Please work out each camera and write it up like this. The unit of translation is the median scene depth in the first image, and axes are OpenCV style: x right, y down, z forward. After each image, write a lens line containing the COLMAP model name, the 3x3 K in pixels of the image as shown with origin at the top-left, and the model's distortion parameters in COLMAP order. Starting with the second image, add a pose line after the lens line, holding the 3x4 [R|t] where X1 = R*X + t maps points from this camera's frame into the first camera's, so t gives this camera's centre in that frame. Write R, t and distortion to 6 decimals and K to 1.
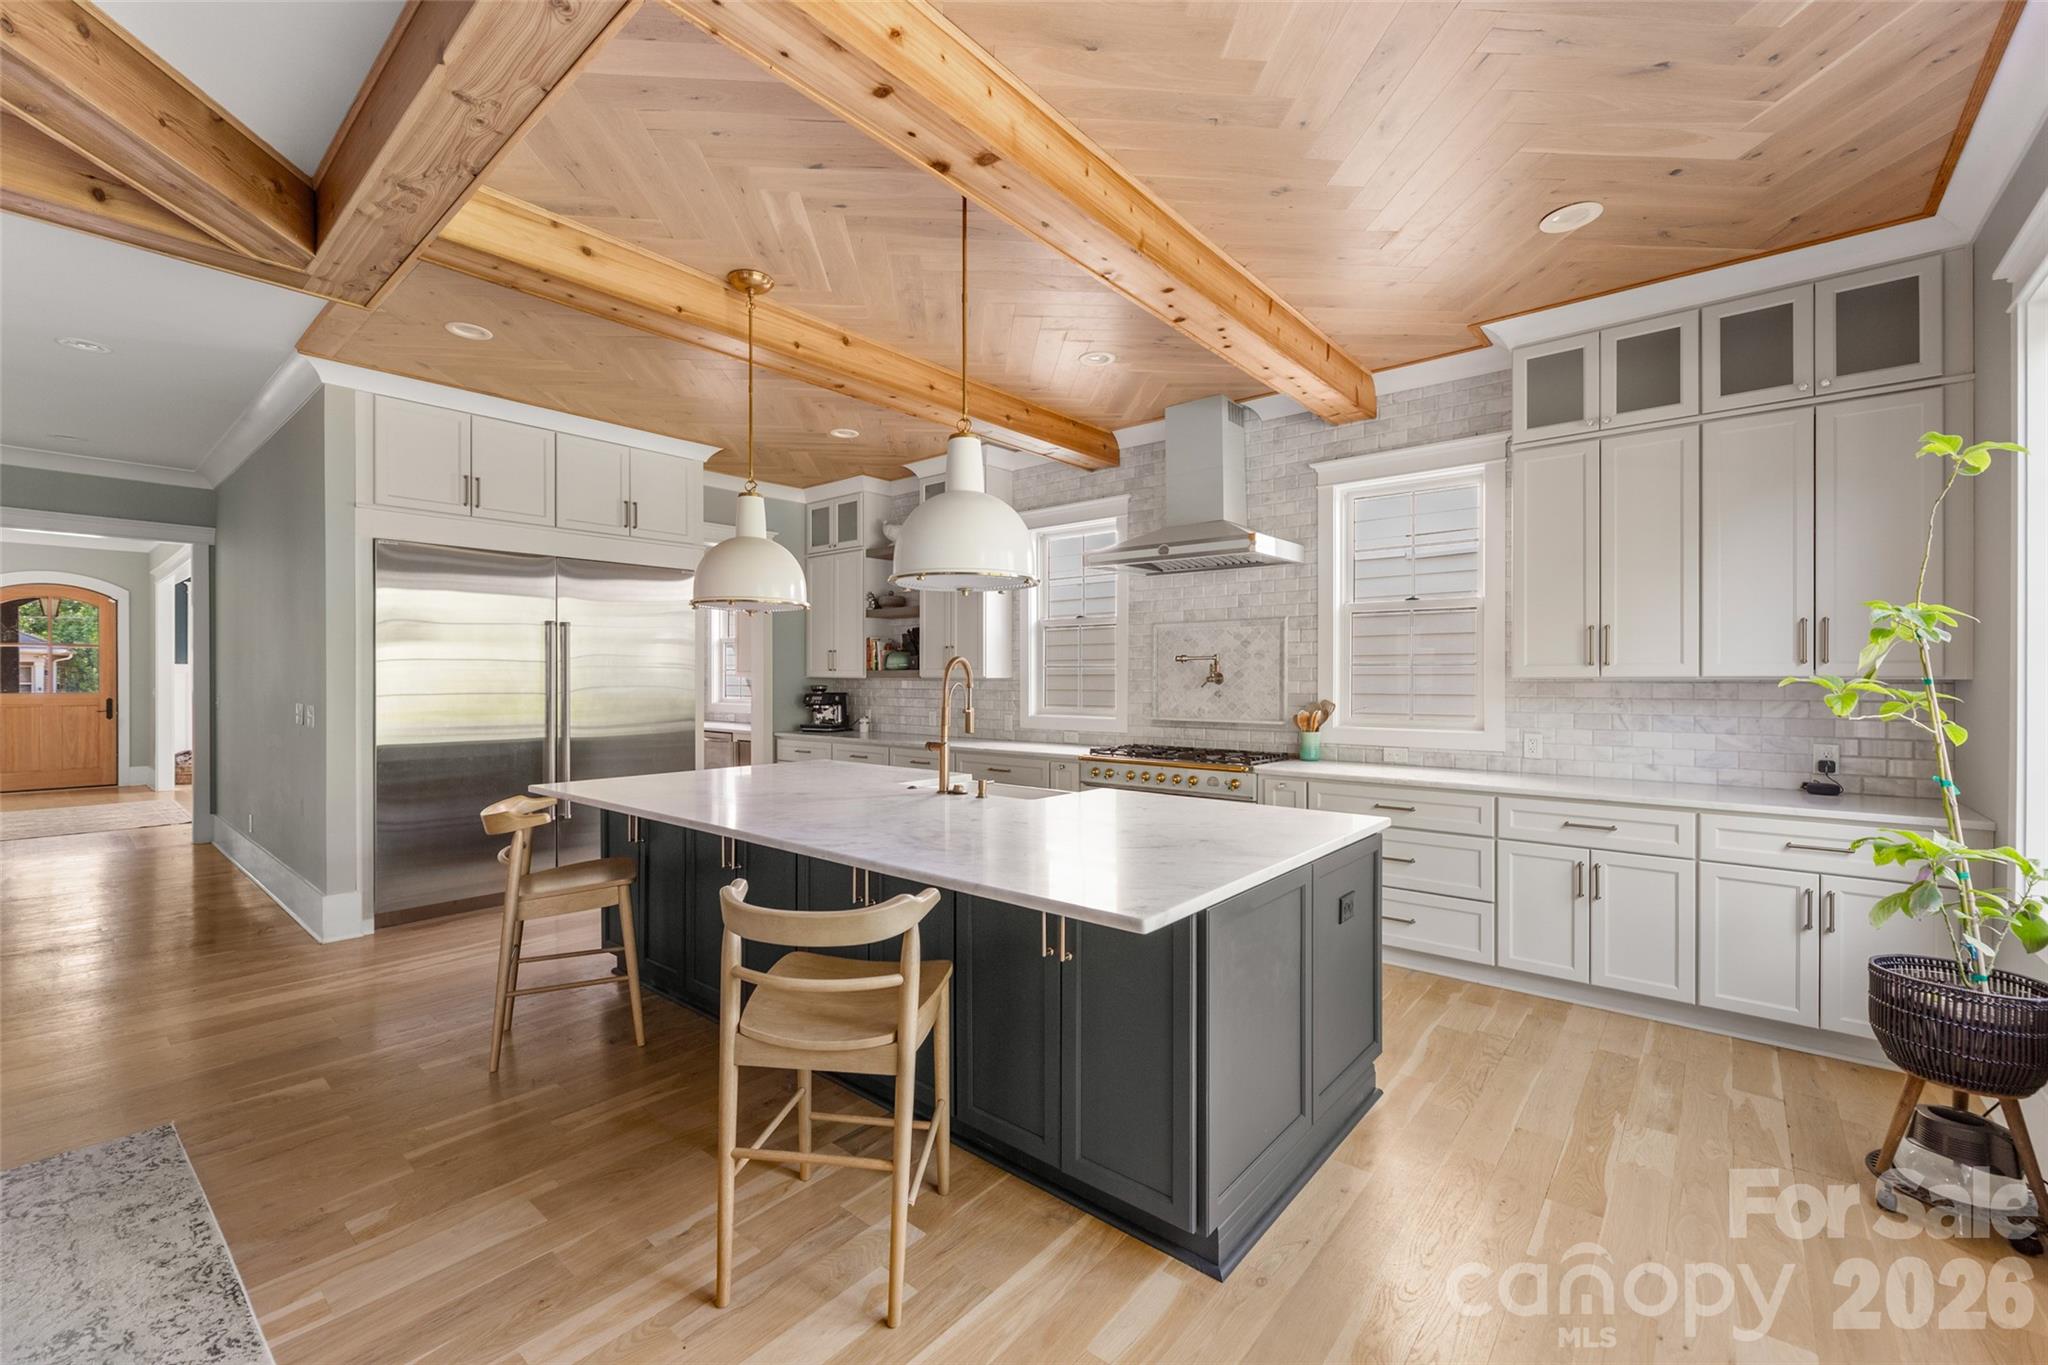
lens RADIAL K [[833.9, 0, 1036.1], [0, 833.9, 677.6], [0, 0, 1]] dist [-0.003378, 0.000140]
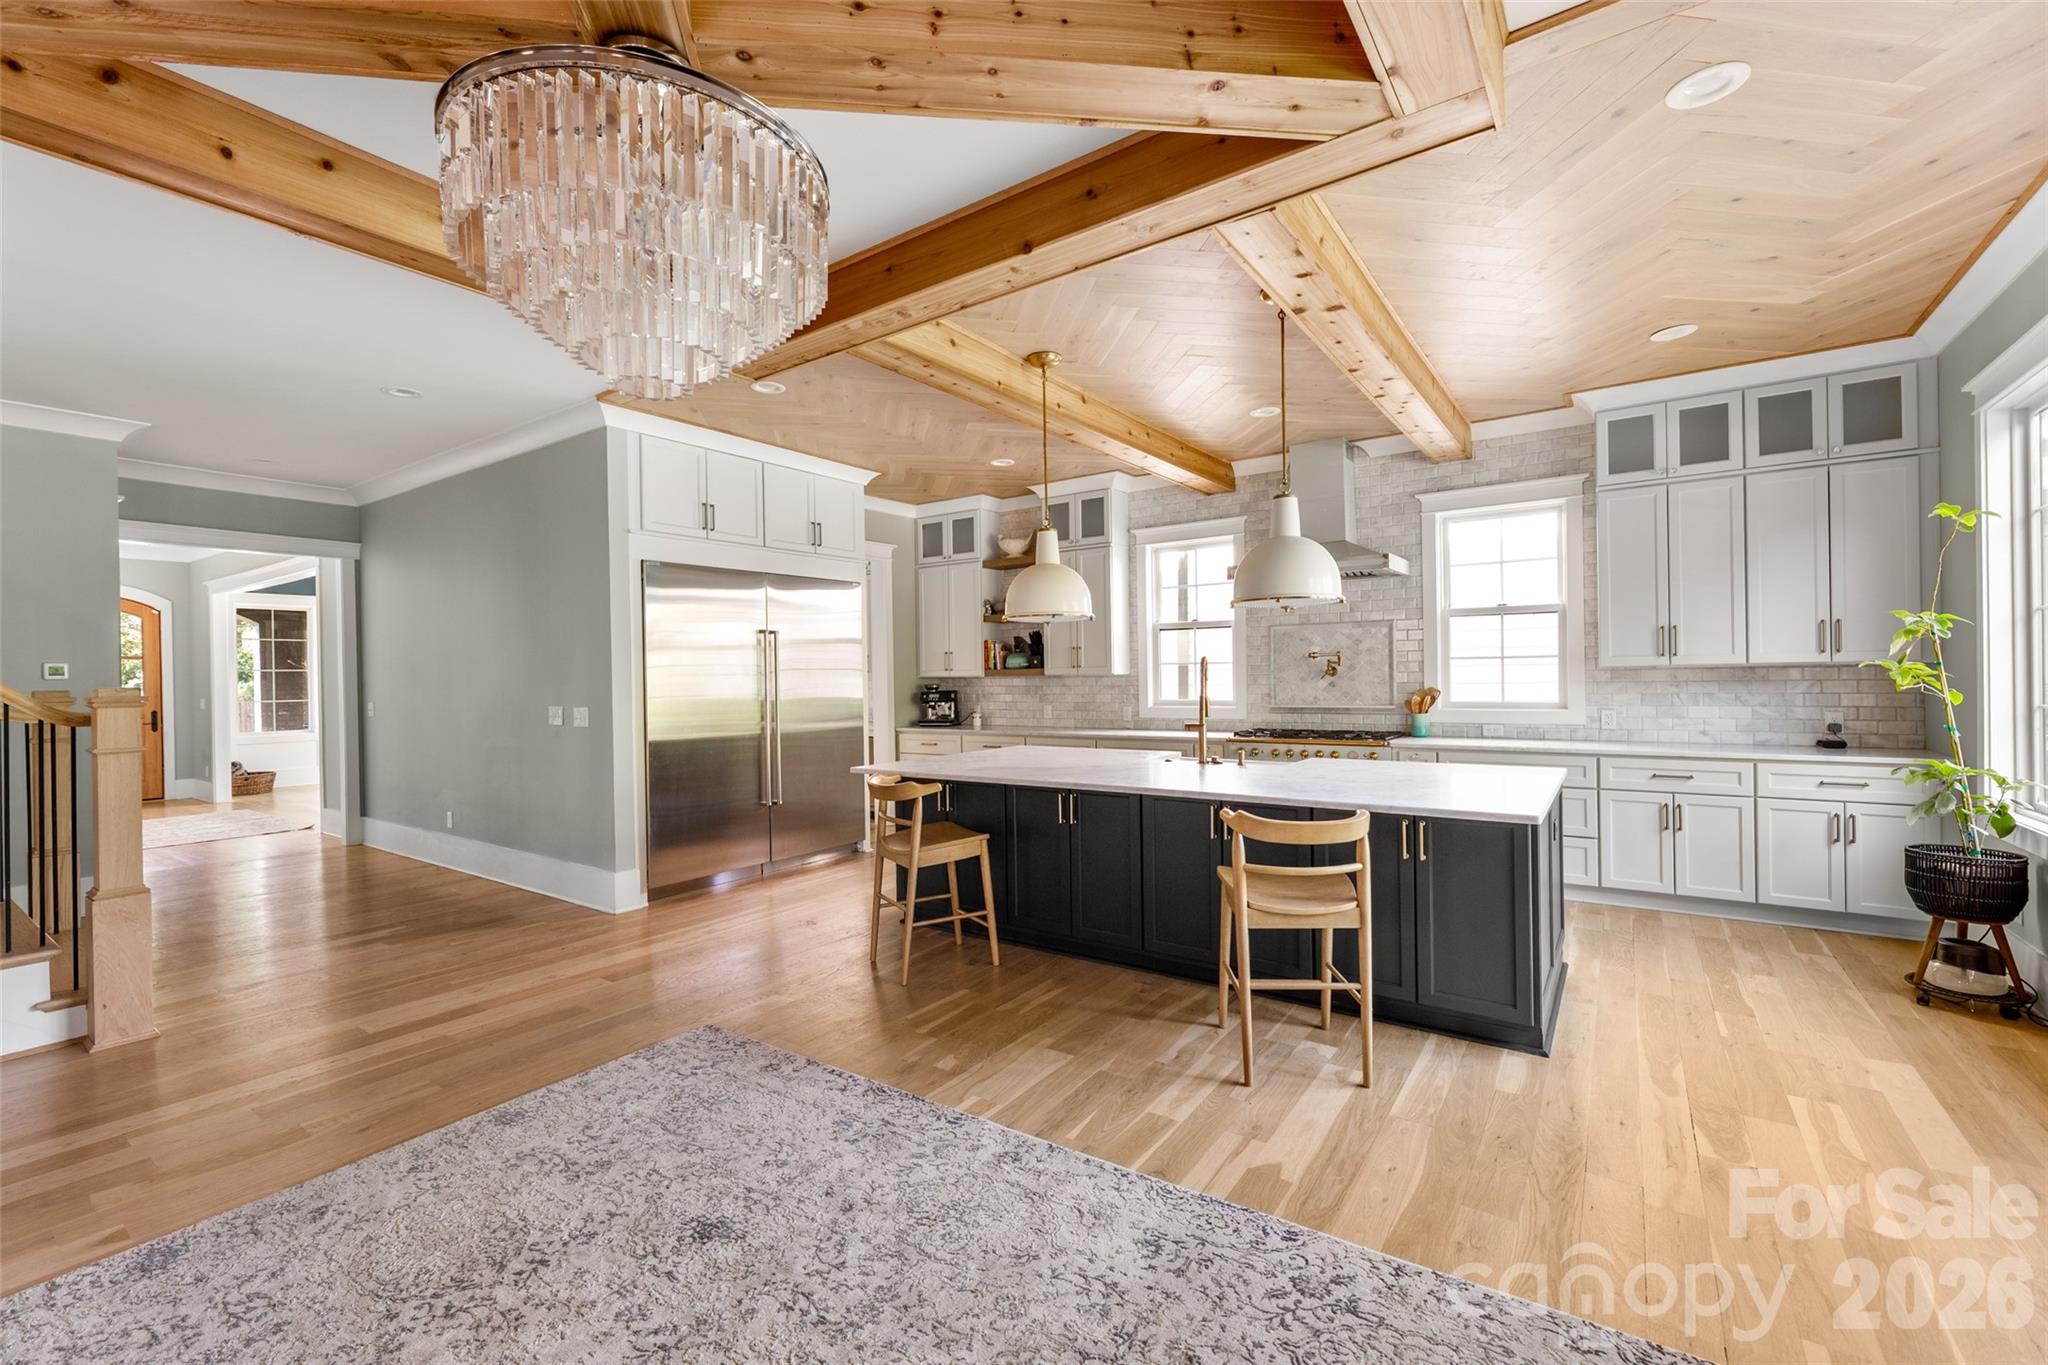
lens RADIAL K [[833.9, 0, 1057.2], [0, 833.9, 676.3], [0, 0, 1]] dist [-0.003378, 0.000140]
pose [[0.996223, -0.016163, 0.085316, -0.353039], [0.016098, 0.999869, 0.001455, -0.000167], [-0.085328, -0.000077, 0.996353, -0.202945]]
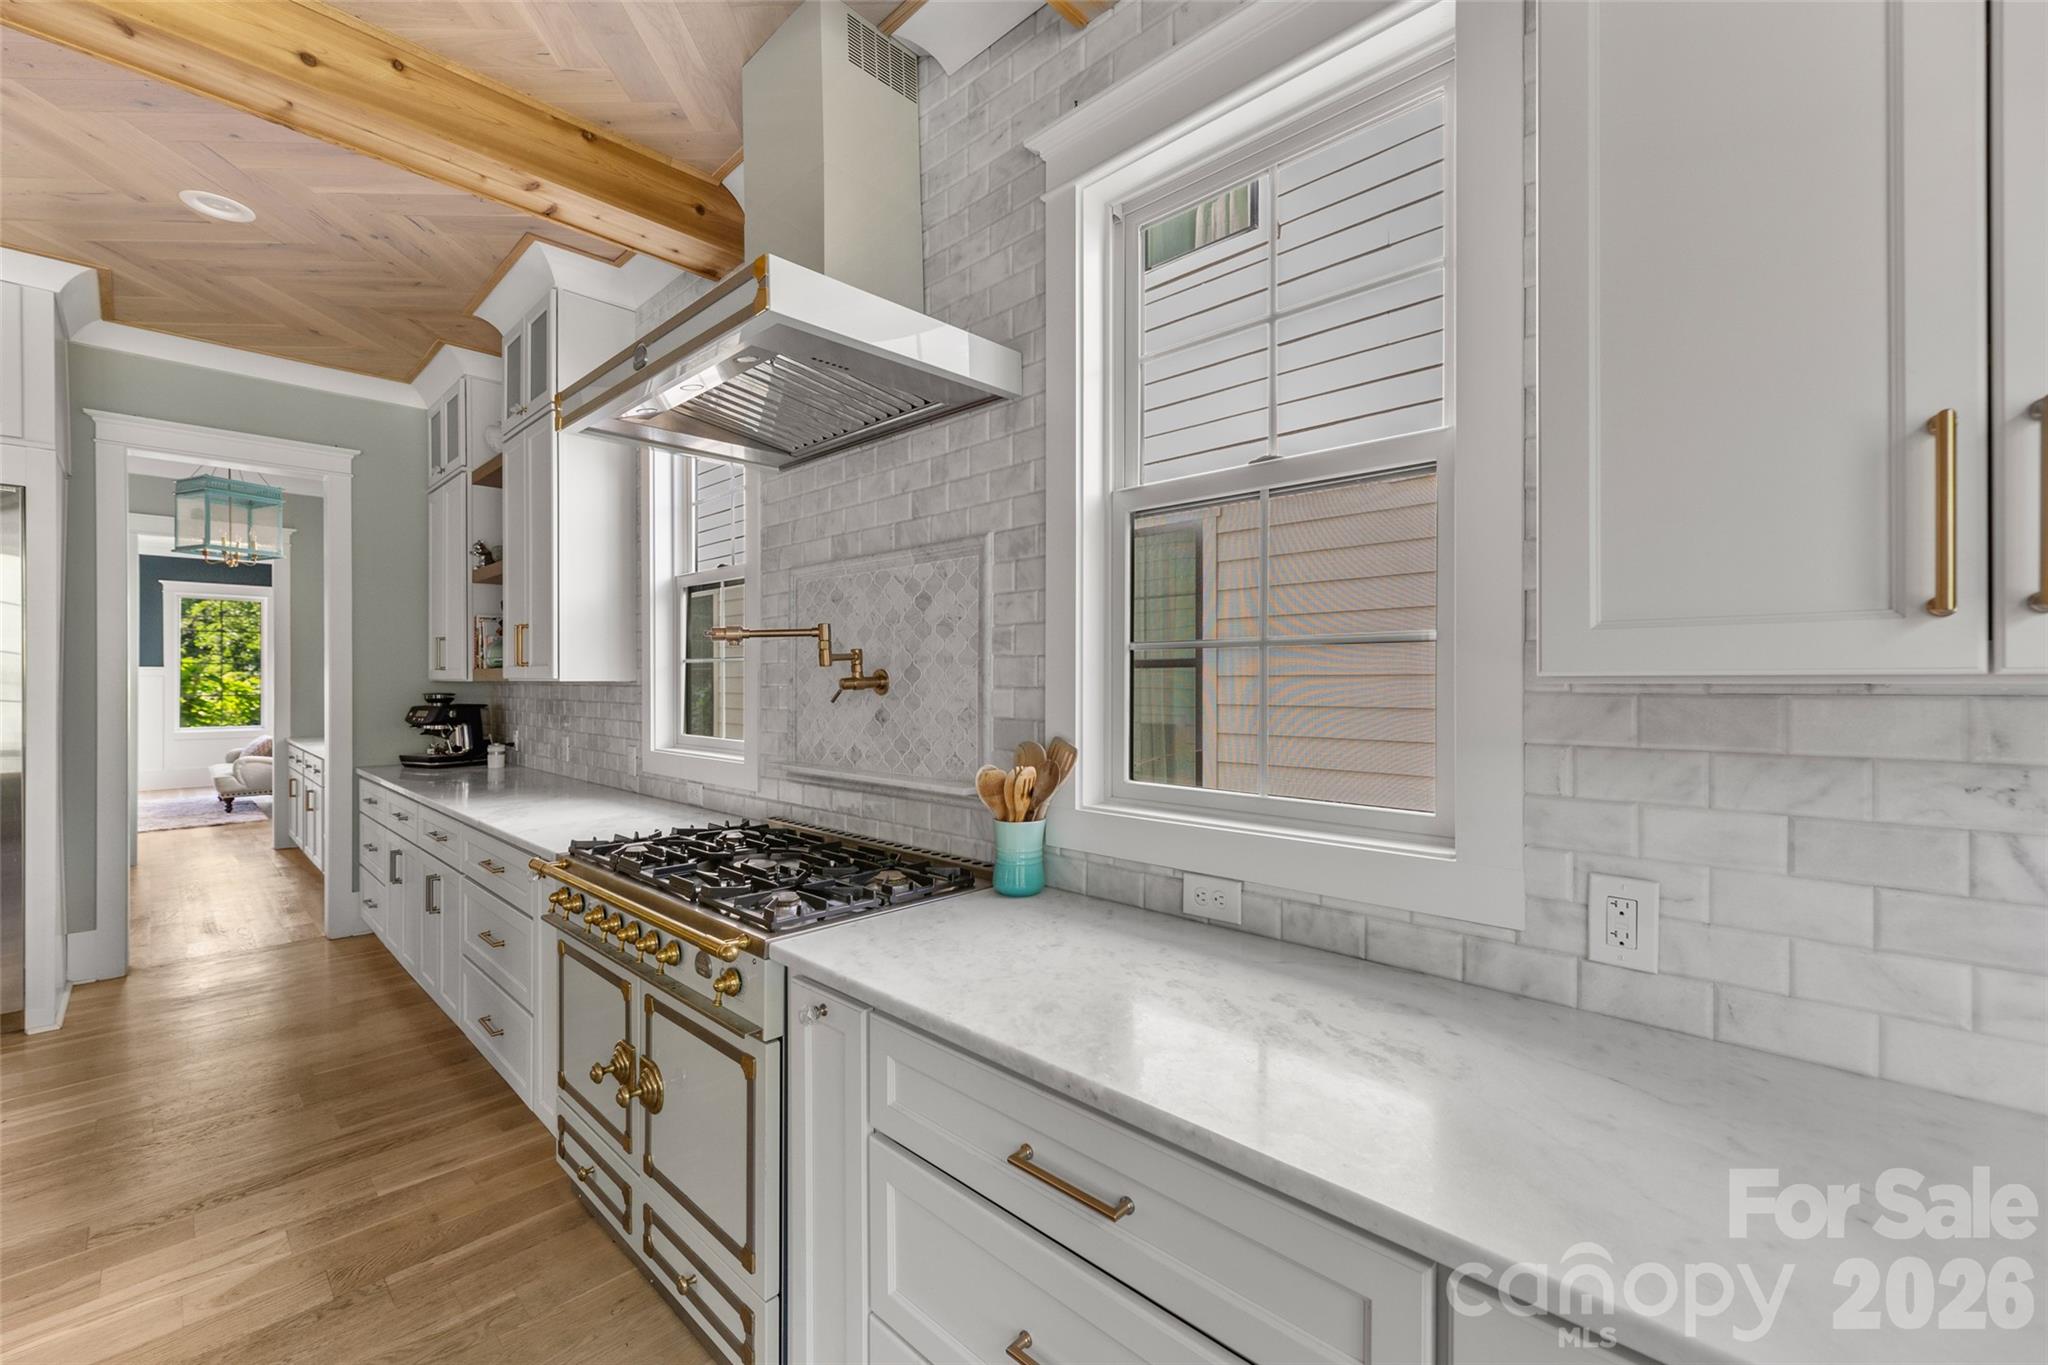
lens RADIAL K [[833.9, 0, 1033.3], [0, 833.9, 680.0], [0, 0, 1]] dist [-0.003378, 0.000140]
pose [[0.999179, -0.002147, -0.040466, 0.404755], [0.002181, 0.999997, 0.000775, -0.000019], [0.040464, -0.000863, 0.999181, 0.702544]]
